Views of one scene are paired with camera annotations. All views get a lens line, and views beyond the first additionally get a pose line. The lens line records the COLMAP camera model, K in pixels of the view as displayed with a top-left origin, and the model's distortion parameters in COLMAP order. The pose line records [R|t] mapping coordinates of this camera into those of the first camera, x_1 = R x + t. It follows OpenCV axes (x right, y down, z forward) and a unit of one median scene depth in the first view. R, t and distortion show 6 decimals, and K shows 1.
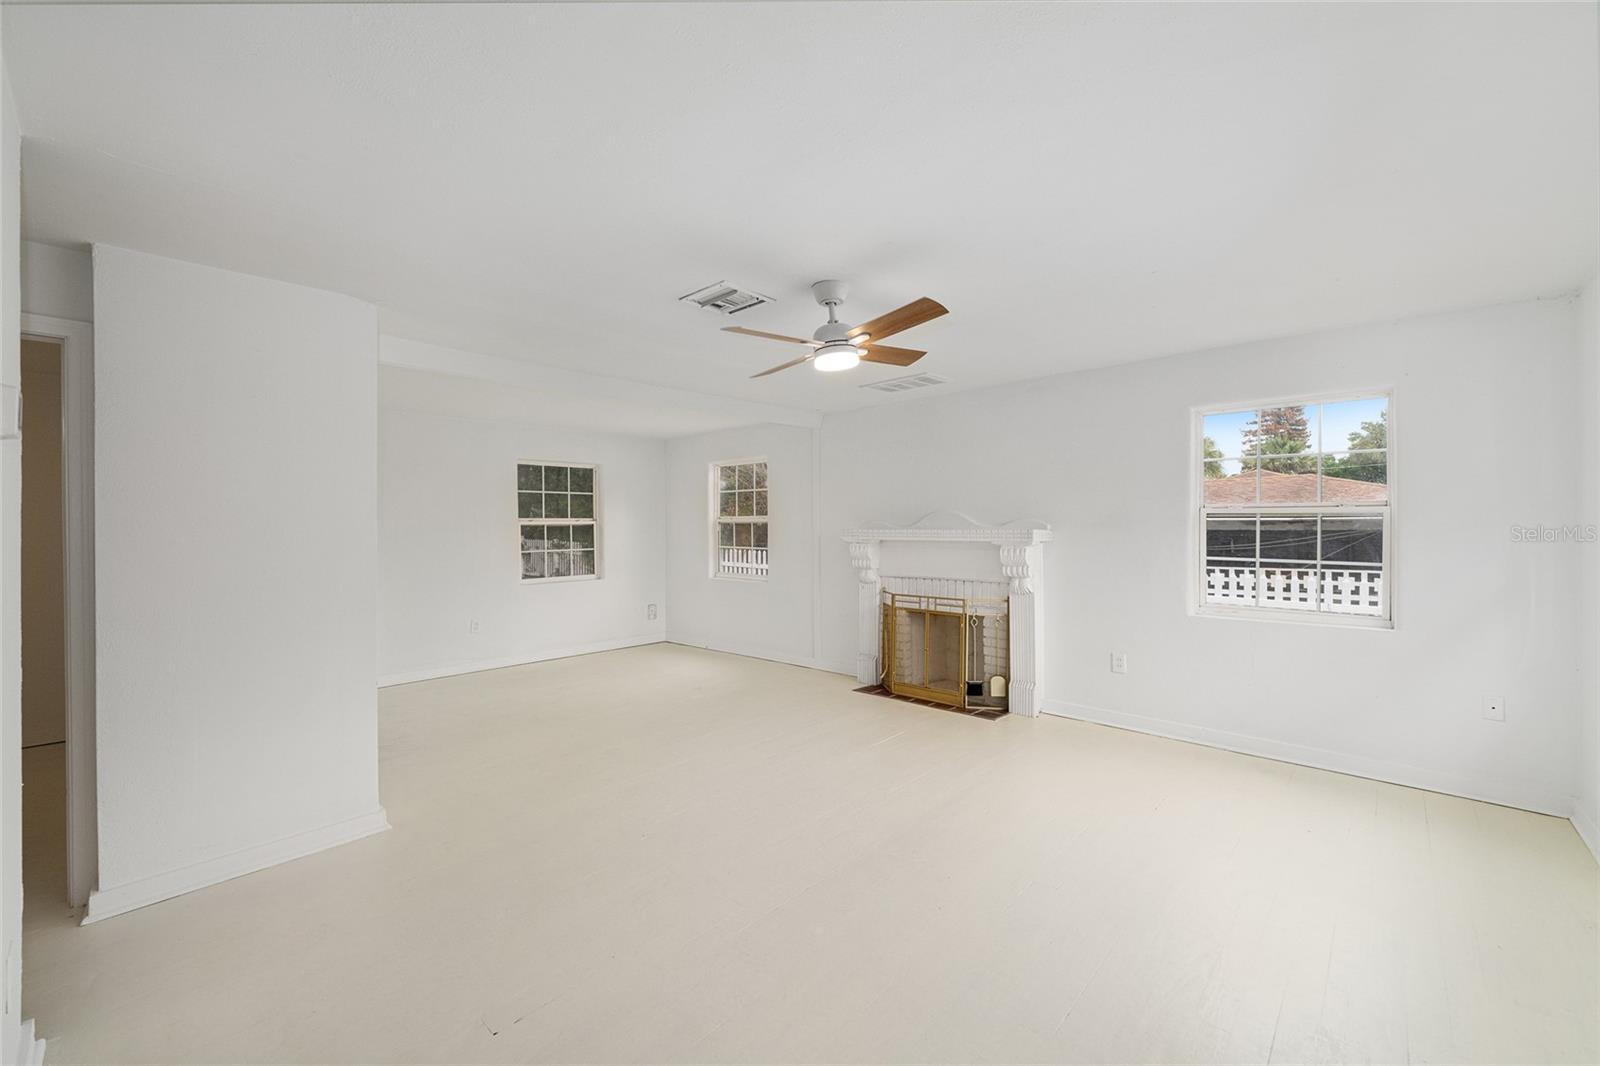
lens RADIAL K [[638.5, 0, 798.8], [0, 638.5, 528.1], [0, 0, 1]] dist [0.000114, 0.000208]
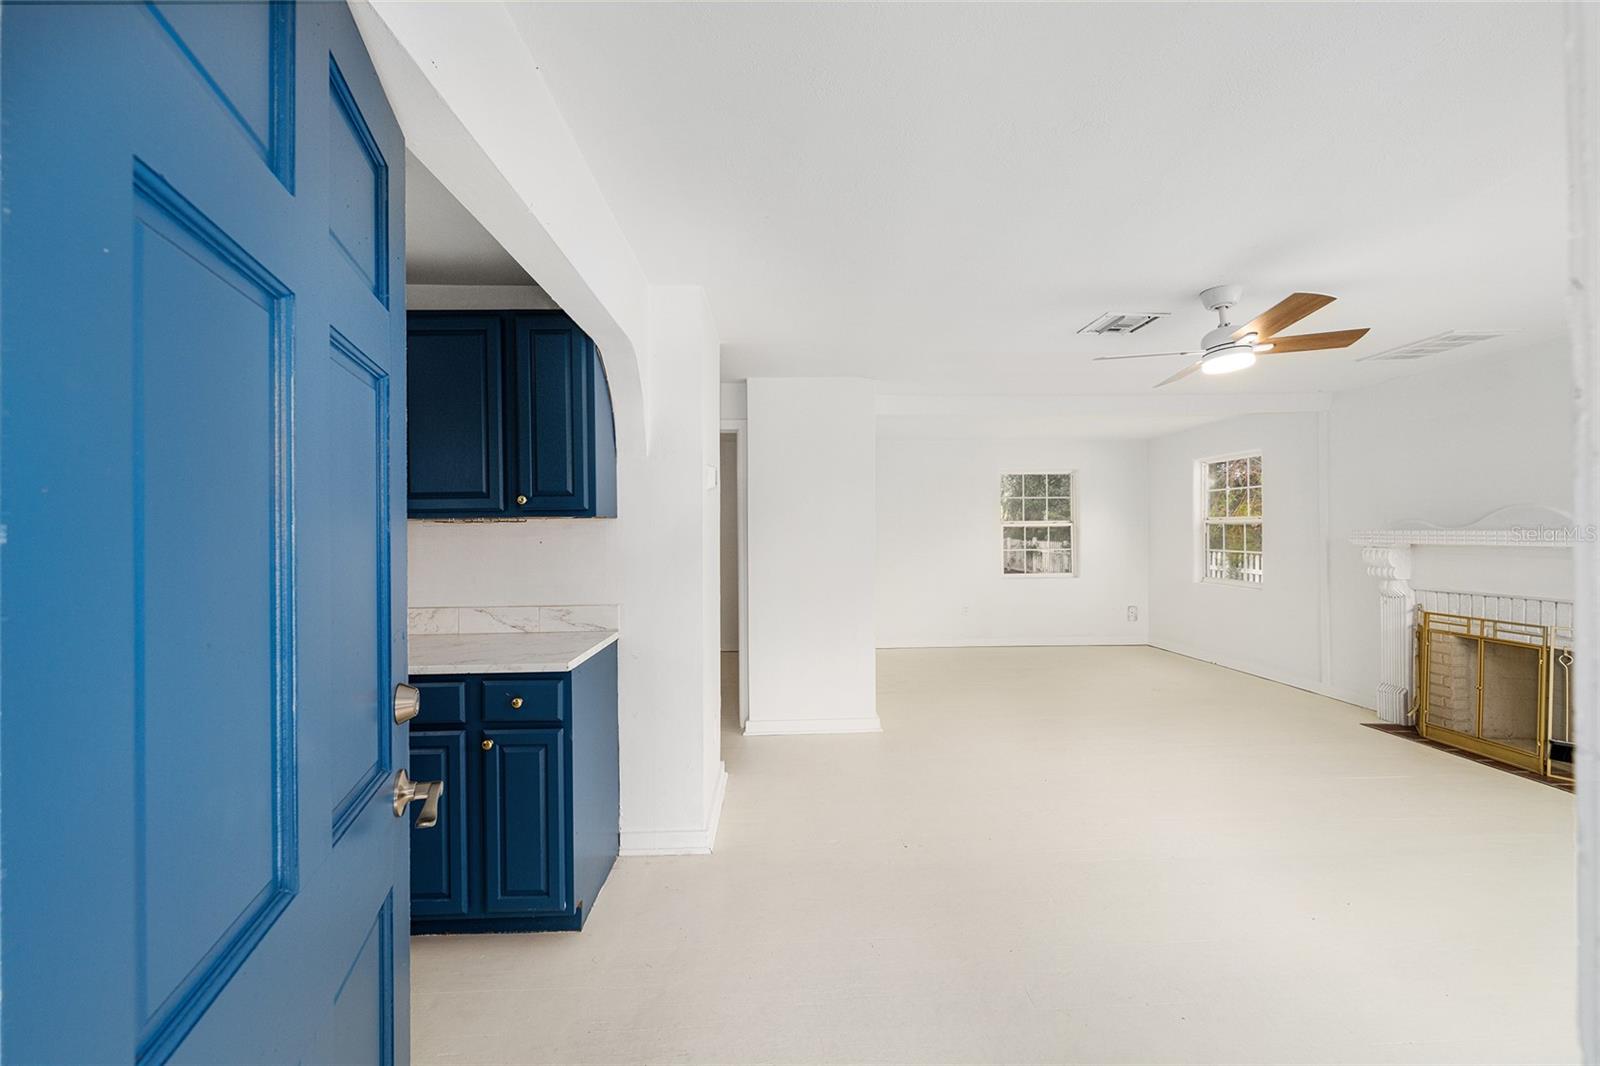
lens RADIAL K [[643.3, 0, 804.0], [0, 643.3, 529.6], [0, 0, 1]] dist [0.000134, 0.000064]
pose [[0.713073, 0.000601, -0.701090, 0.154062], [-0.002111, 0.999997, -0.001290, 0.003475], [0.701087, 0.002400, 0.713072, -0.105709]]
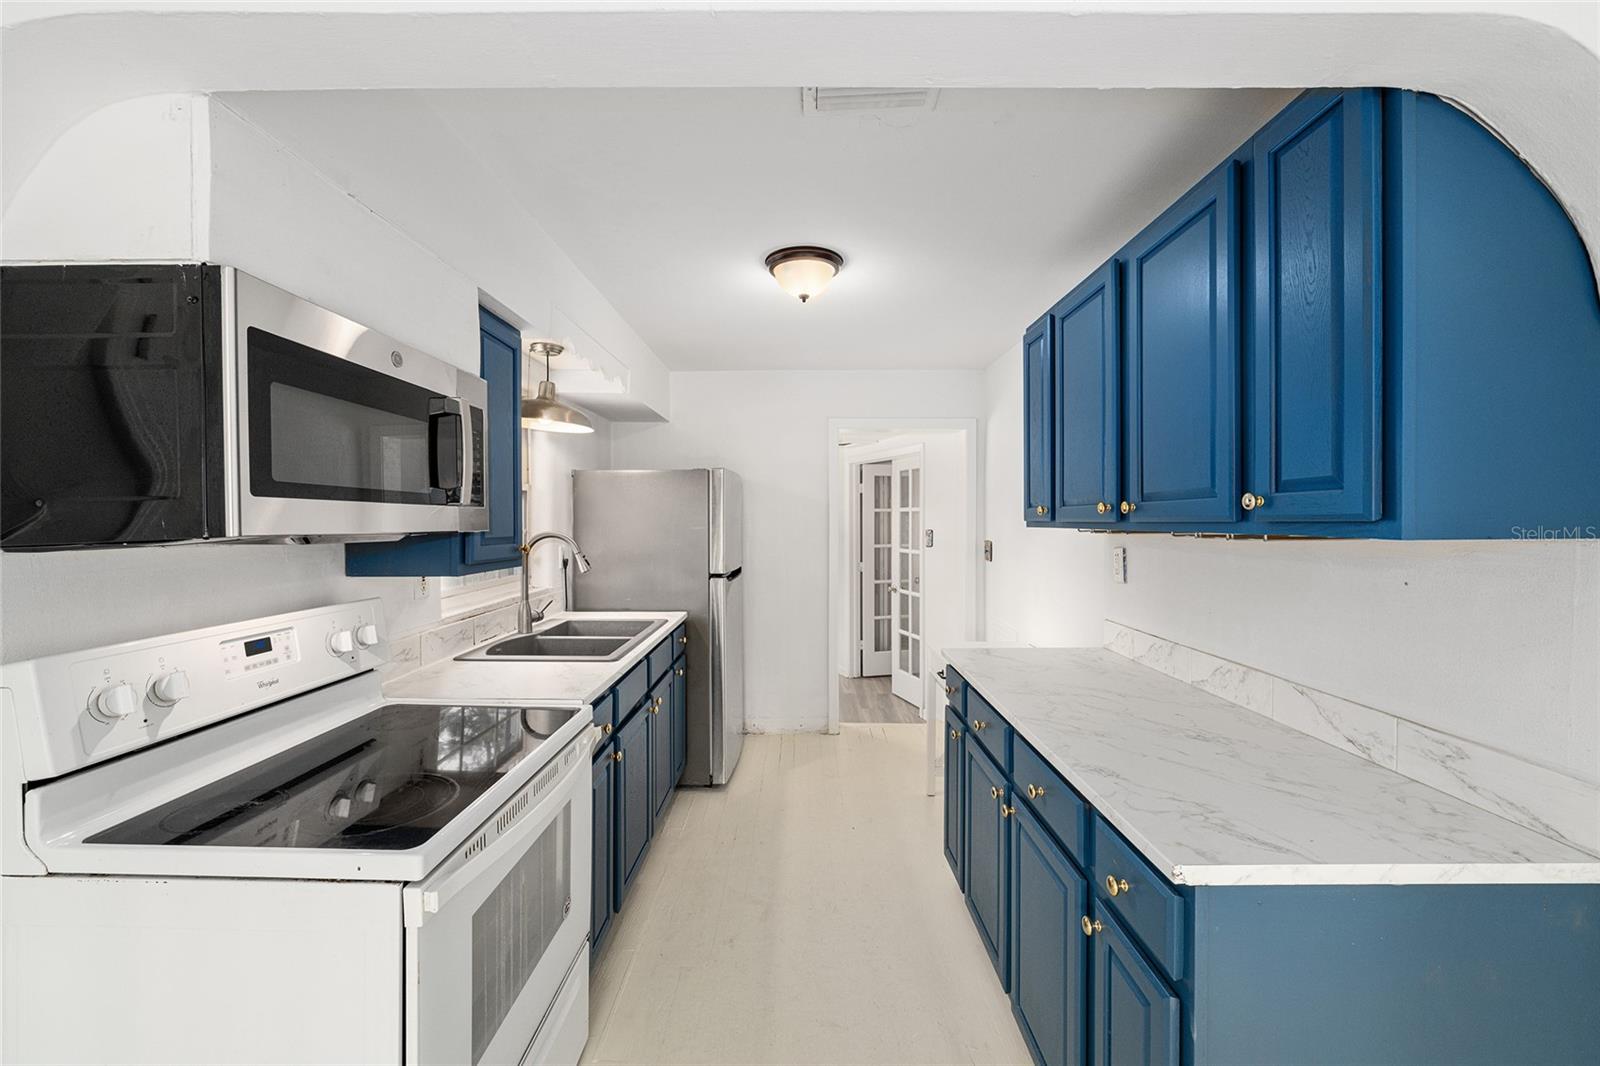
lens RADIAL K [[626.3, 0, 801.9], [0, 626.3, 524.4], [0, 0, 1]] dist [0.000217, 0.000294]
pose [[-0.730016, 0.014664, -0.683273, -0.033614], [0.001438, 0.999801, 0.019921, -0.014098], [0.683429, 0.013560, -0.729891, 0.134320]]
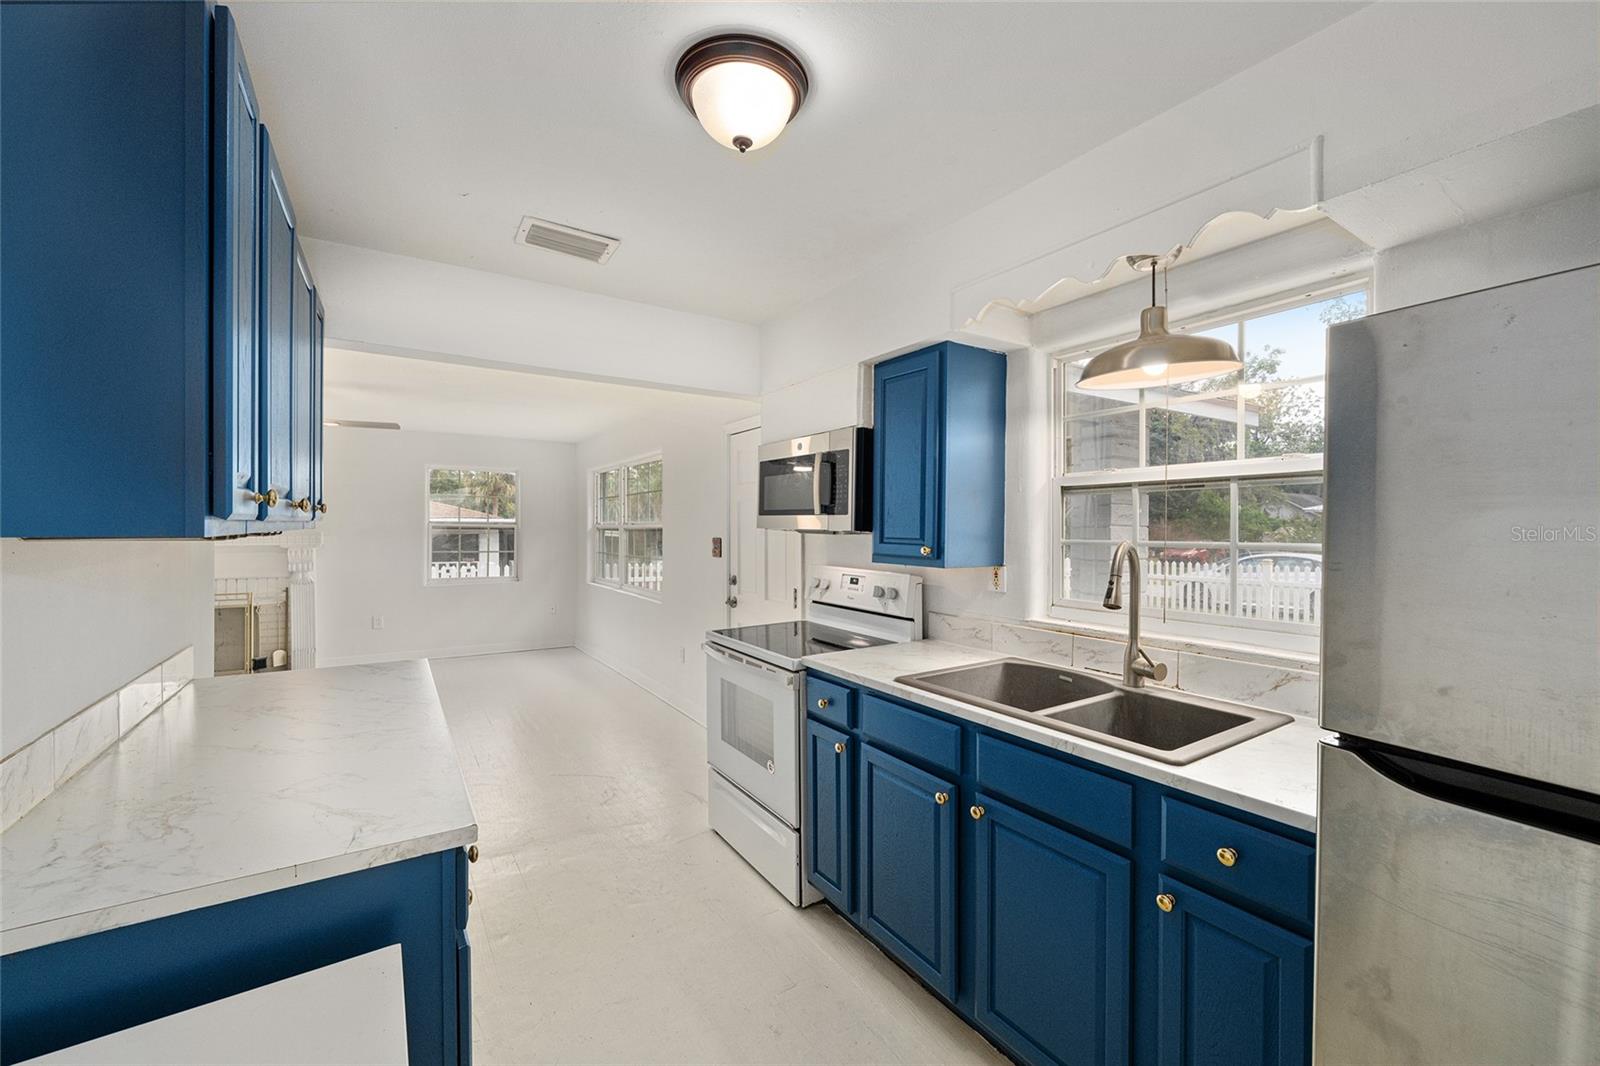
lens RADIAL K [[636.8, 0, 799.4], [0, 636.8, 530.9], [0, 0, 1]] dist [0.001053, 0.000169]
pose [[0.238637, 0.003281, 0.971103, -0.610407], [0.000331, 0.999994, -0.003460, -0.003013], [-0.971109, 0.001147, 0.238635, -0.288734]]
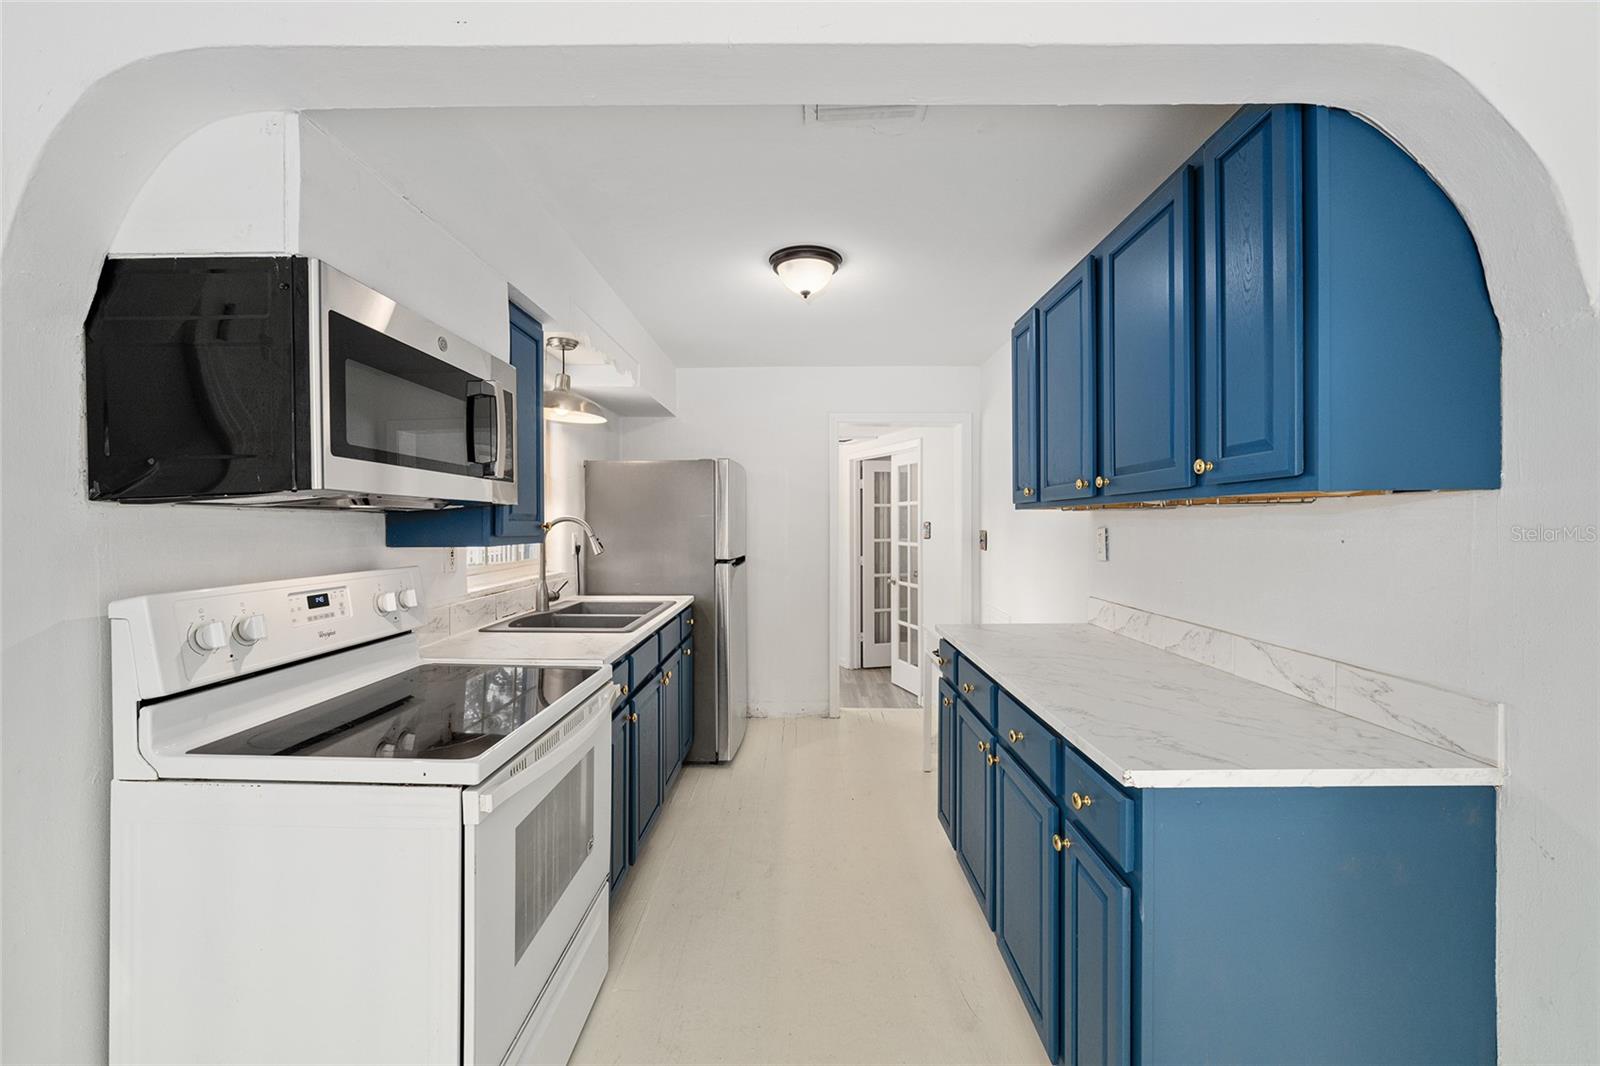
lens RADIAL K [[626.8, 0, 801.9], [0, 626.8, 525.4], [0, 0, 1]] dist [0.000261, -0.000052]
pose [[-0.731401, 0.012787, -0.681827, -0.012614], [0.002399, 0.999866, 0.016178, 0.001831], [0.681943, 0.010197, -0.731334, 0.156087]]
